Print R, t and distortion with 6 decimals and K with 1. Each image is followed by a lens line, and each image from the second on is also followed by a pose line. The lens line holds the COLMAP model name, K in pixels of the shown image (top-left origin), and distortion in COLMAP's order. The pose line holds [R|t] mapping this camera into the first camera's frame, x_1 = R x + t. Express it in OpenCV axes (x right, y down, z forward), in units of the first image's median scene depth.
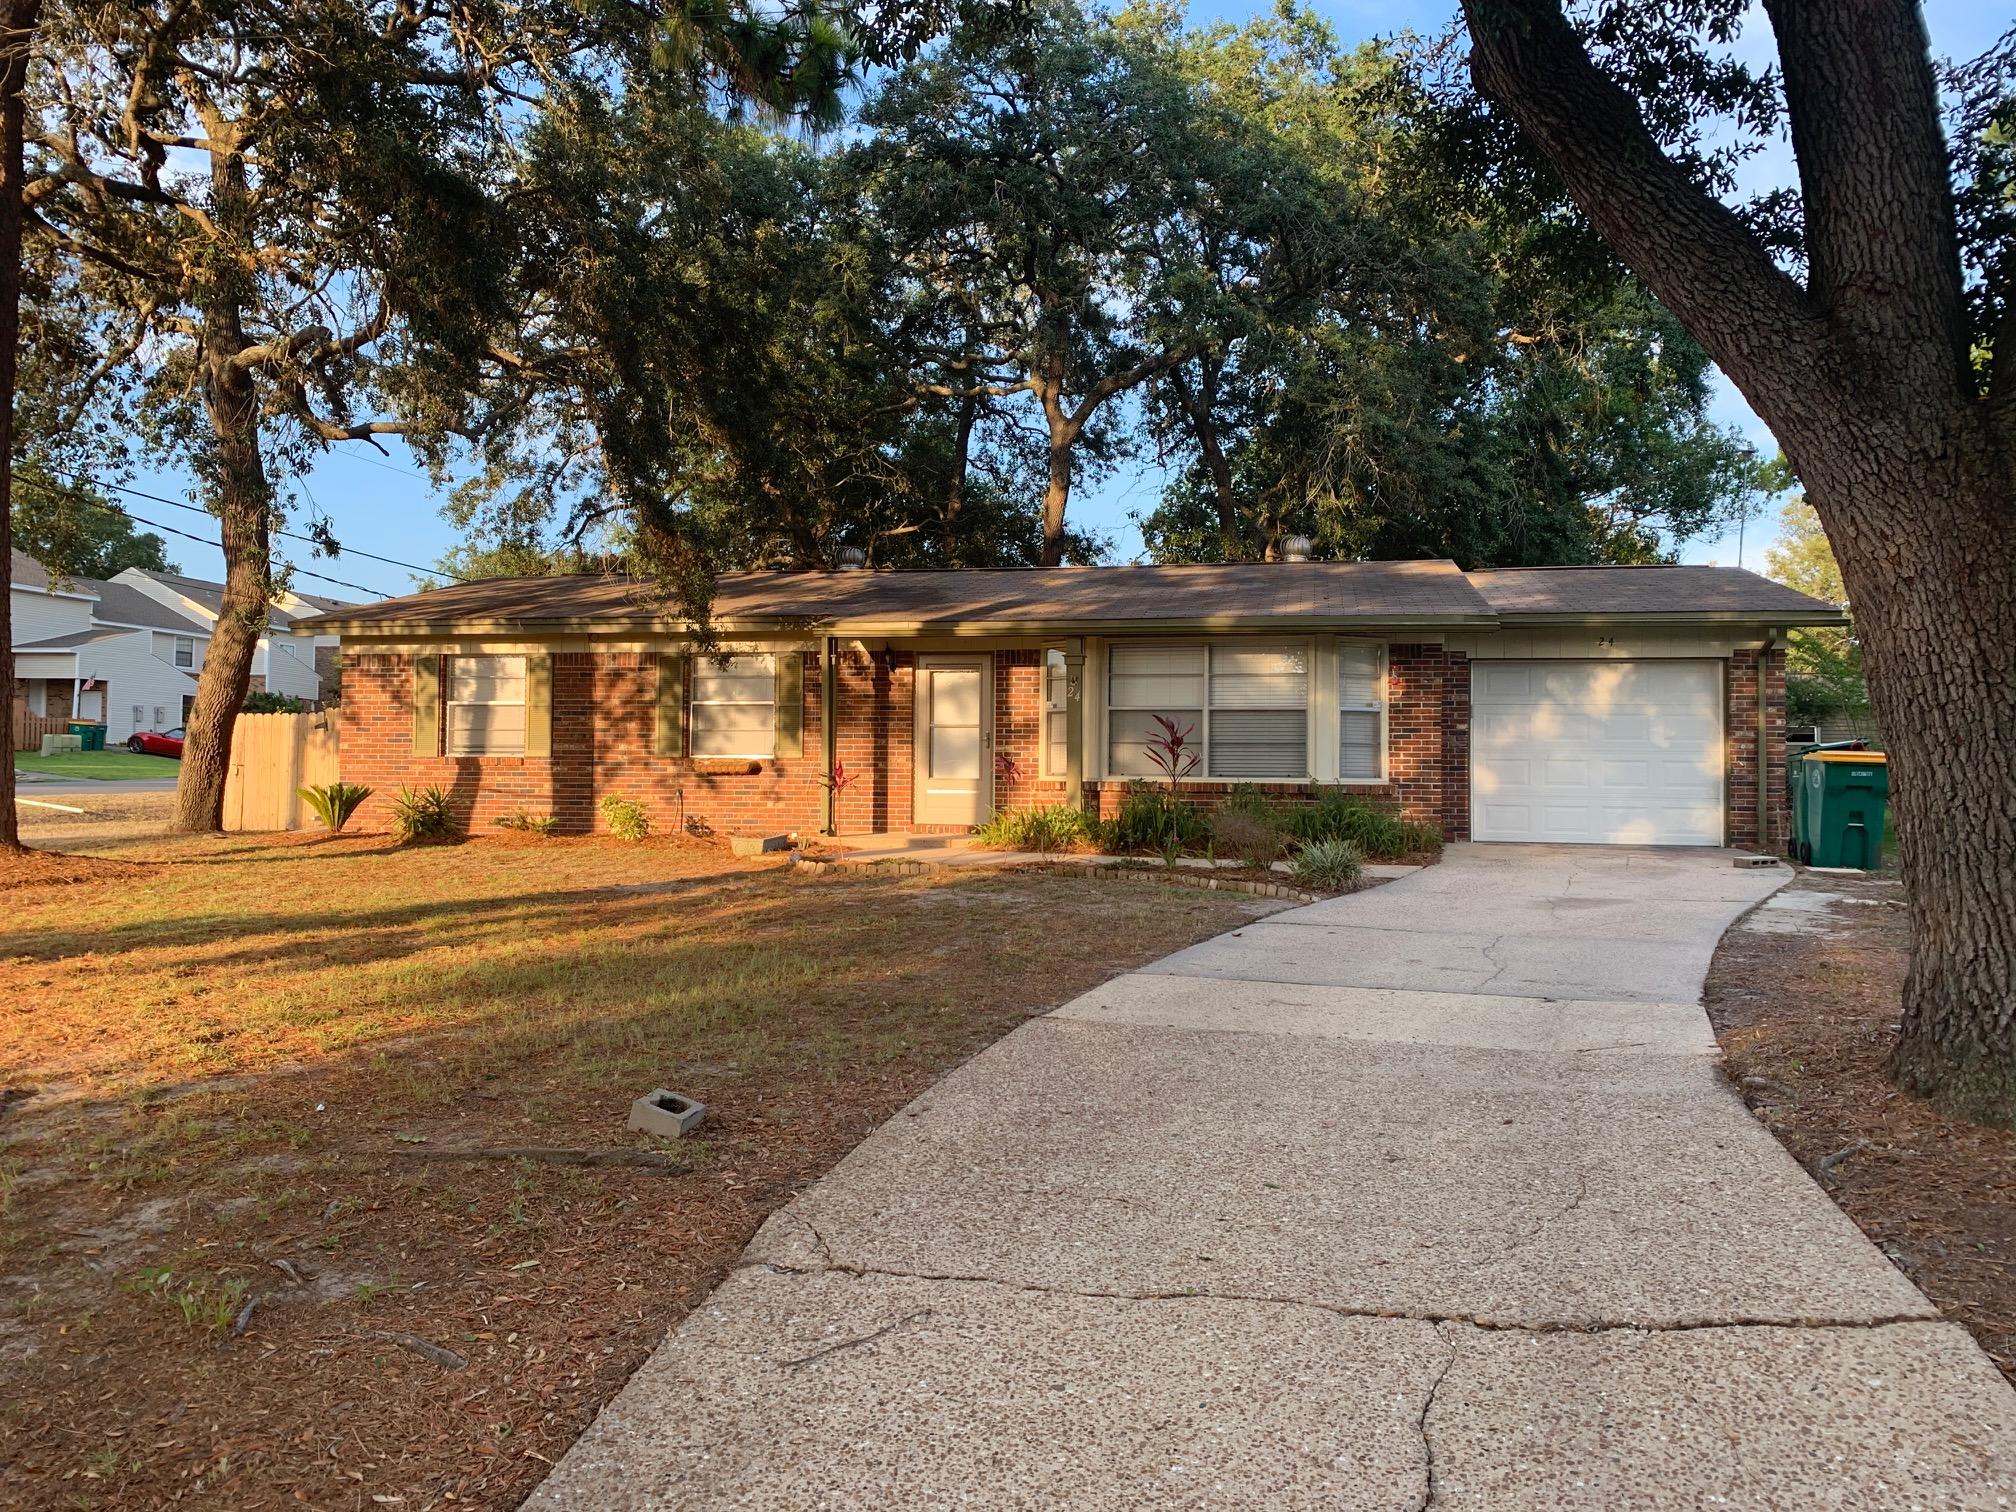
lens RADIAL K [[1552.7, 0, 1009.1], [0, 1552.7, 754.6], [0, 0, 1]] dist [0.023787, -0.019025]
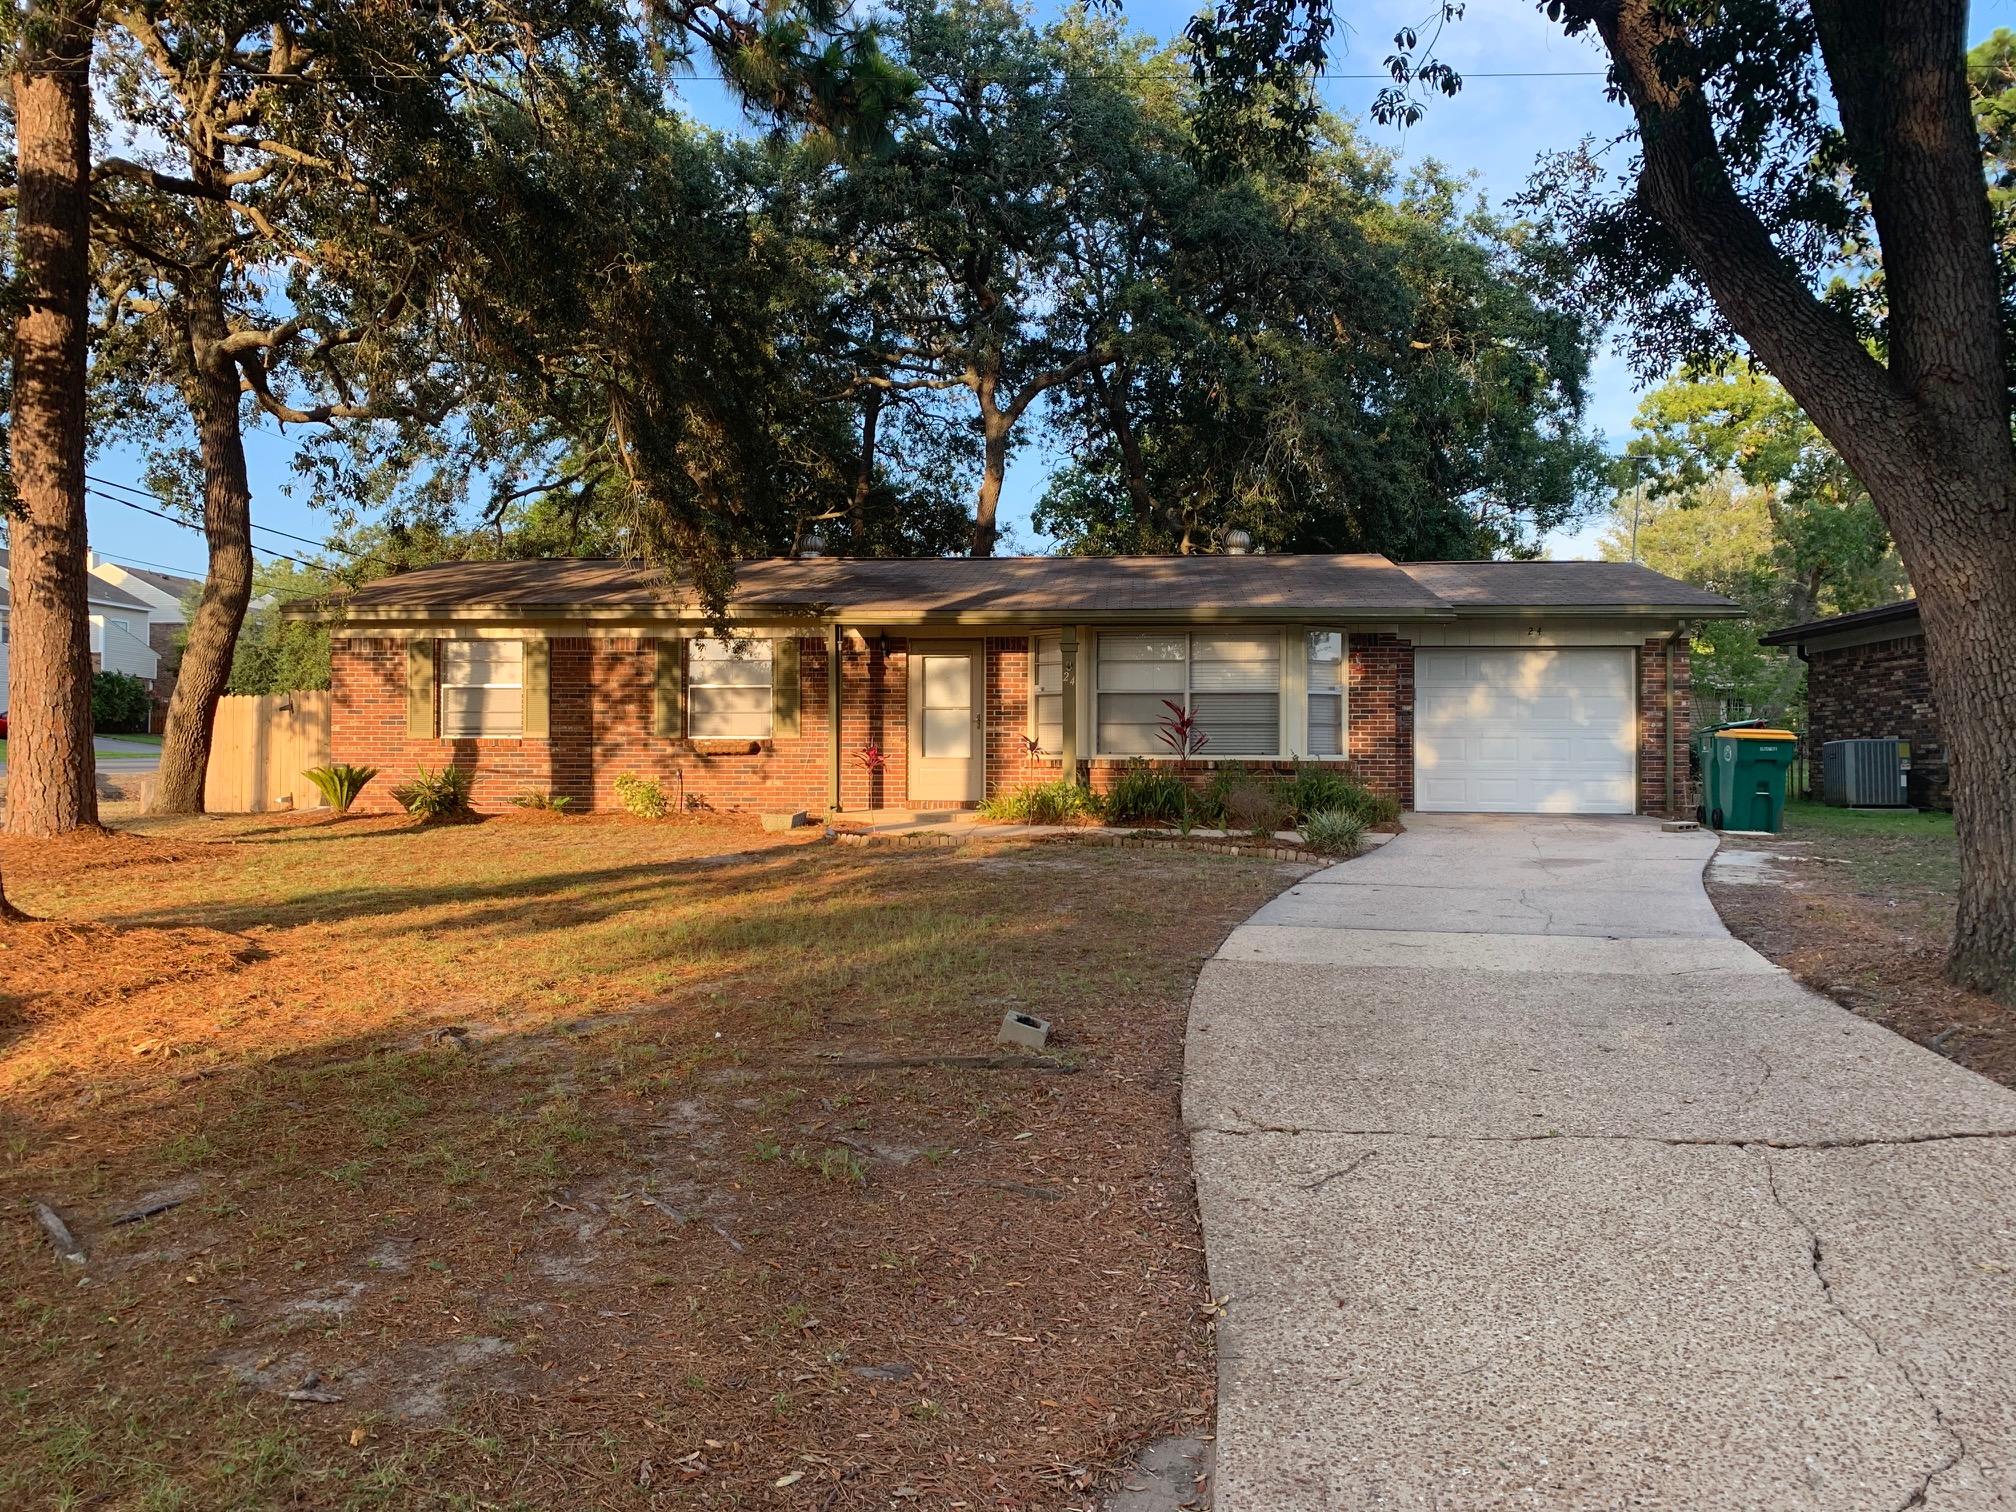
lens RADIAL K [[1552.7, 0, 1009.4], [0, 1552.7, 761.7], [0, 0, 1]] dist [0.023787, -0.019025]
pose [[0.993878, -0.005529, 0.110344, -0.111438], [0.003453, 0.999813, 0.019002, -0.001623], [-0.110429, -0.018505, 0.993712, -0.064643]]
